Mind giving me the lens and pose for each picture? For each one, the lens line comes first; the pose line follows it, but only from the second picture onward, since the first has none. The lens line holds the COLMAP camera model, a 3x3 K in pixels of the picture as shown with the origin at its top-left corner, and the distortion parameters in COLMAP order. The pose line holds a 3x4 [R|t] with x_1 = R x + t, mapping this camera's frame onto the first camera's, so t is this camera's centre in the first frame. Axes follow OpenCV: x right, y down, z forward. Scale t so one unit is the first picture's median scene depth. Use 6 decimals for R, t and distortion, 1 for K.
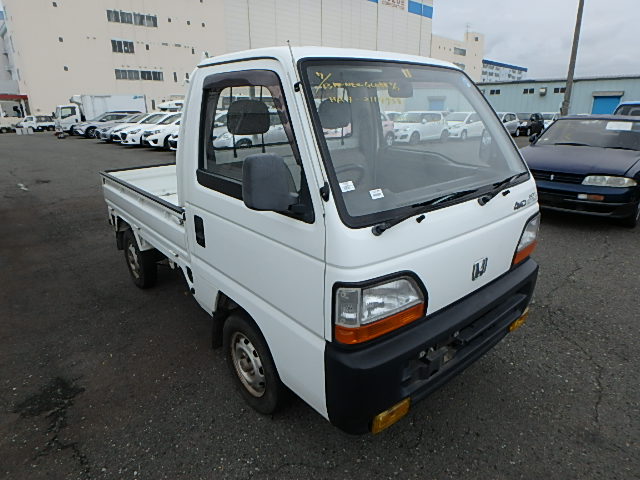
lens RADIAL K [[402.6, 0, 320.7], [0, 402.6, 232.1], [0, 0, 1]] dist [-0.019516, -0.000139]
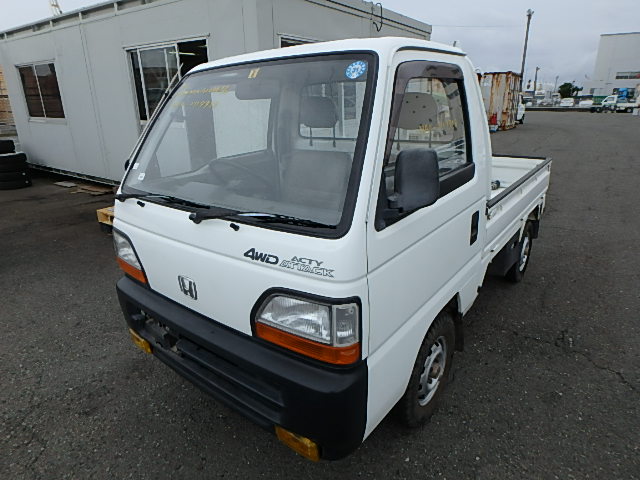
lens RADIAL K [[402.6, 0, 320.7], [0, 402.6, 232.1], [0, 0, 1]] dist [-0.019516, -0.000139]
pose [[0.266278, 0.311097, -0.912313, 0.970890], [-0.275471, 0.931570, 0.237262, -0.251176], [0.923695, 0.188138, 0.333755, 0.719891]]
